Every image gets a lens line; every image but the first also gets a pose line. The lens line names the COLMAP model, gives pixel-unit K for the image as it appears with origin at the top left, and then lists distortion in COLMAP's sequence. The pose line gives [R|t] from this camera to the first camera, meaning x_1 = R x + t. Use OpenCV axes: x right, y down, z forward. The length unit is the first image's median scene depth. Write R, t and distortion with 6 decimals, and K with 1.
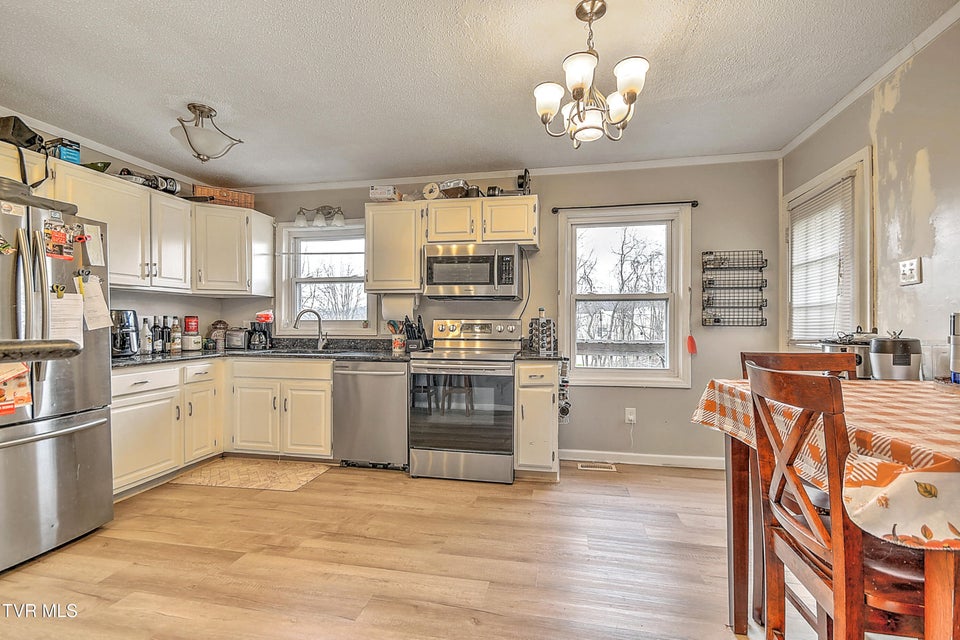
lens RADIAL K [[420.2, 0, 487.3], [0, 420.2, 321.8], [0, 0, 1]] dist [0.012337, -0.000769]
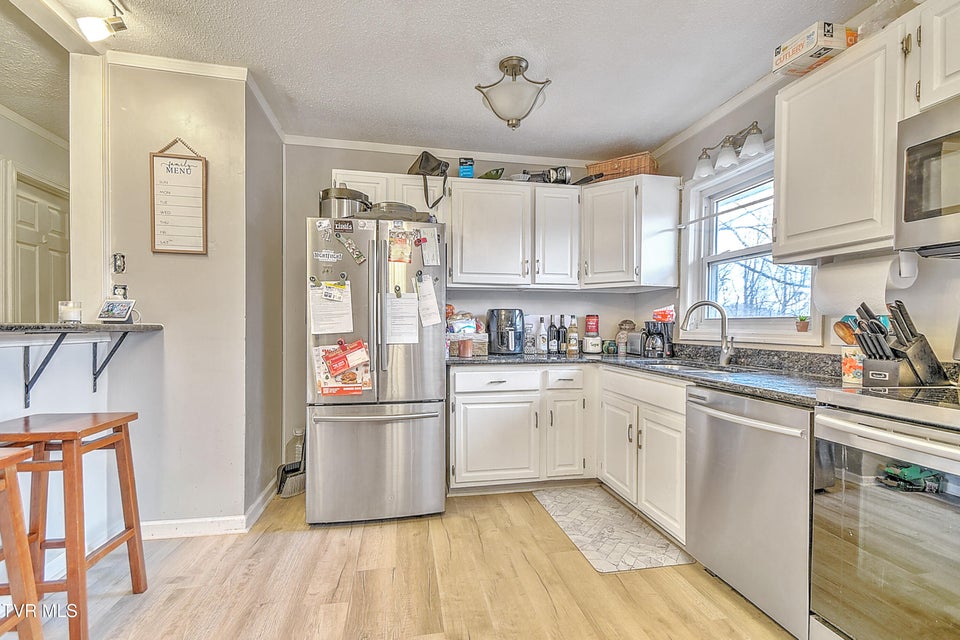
lens RADIAL K [[441.6, 0, 482.5], [0, 441.6, 332.1], [0, 0, 1]] dist [0.010134, -0.000255]
pose [[0.369067, 0.015865, -0.929267, 0.102402], [-0.003556, 0.999871, 0.015658, 0.010462], [0.929396, -0.002474, 0.369076, 0.505176]]
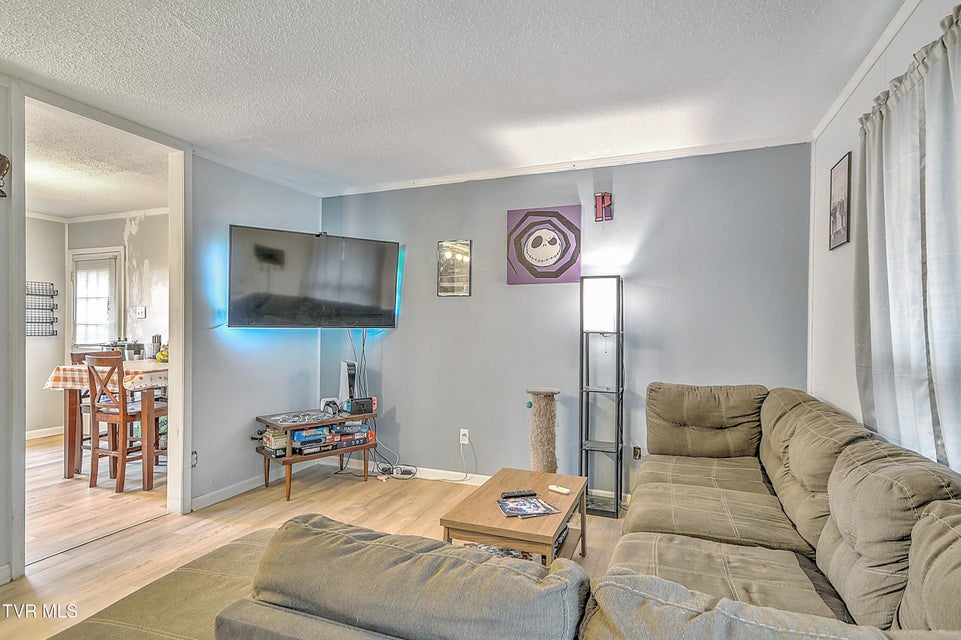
lens RADIAL K [[486.9, 0, 489.7], [0, 486.9, 324.2], [0, 0, 1]] dist [0.039786, -0.006551]
pose [[0.180040, 0.001621, 0.983658, -0.796231], [-0.022597, 0.999742, 0.002488, -0.068246], [-0.983400, -0.022676, 0.180030, -0.818127]]
